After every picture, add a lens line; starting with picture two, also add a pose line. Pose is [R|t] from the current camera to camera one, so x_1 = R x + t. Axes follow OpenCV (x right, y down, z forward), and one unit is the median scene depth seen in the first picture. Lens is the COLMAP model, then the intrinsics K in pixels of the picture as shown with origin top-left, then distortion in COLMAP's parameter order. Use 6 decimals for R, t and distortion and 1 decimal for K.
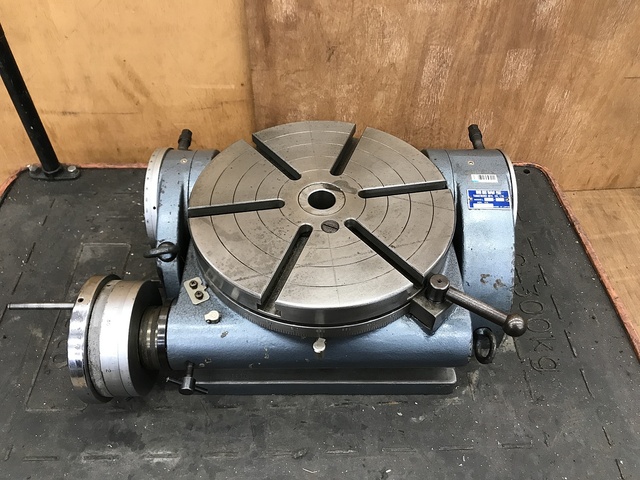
lens RADIAL K [[533.5, 0, 319.4], [0, 533.5, 236.3], [0, 0, 1]] dist [-0.009558, 0.018384]
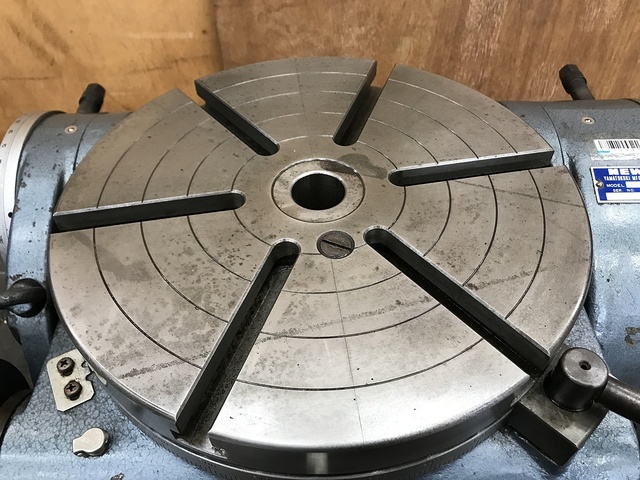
lens RADIAL K [[533.5, 0, 324.2], [0, 533.5, 244.3], [0, 0, 1]] dist [-0.009558, 0.018384]
pose [[0.999727, -0.022228, -0.007240, 0.012305], [0.022289, 0.999716, 0.008467, -0.021519], [0.007050, -0.008626, 0.999938, 0.477882]]
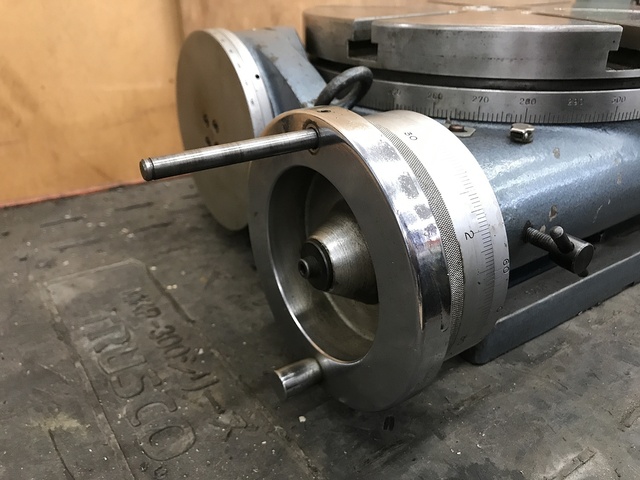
lens RADIAL K [[533.5, 0, 317.7], [0, 533.5, 240.4], [0, 0, 1]] dist [-0.009558, 0.018384]
pose [[0.837247, -0.254408, 0.484039, -0.584192], [0.412454, 0.874986, -0.253538, 0.265665], [-0.359026, 0.411918, 0.837511, 0.614241]]
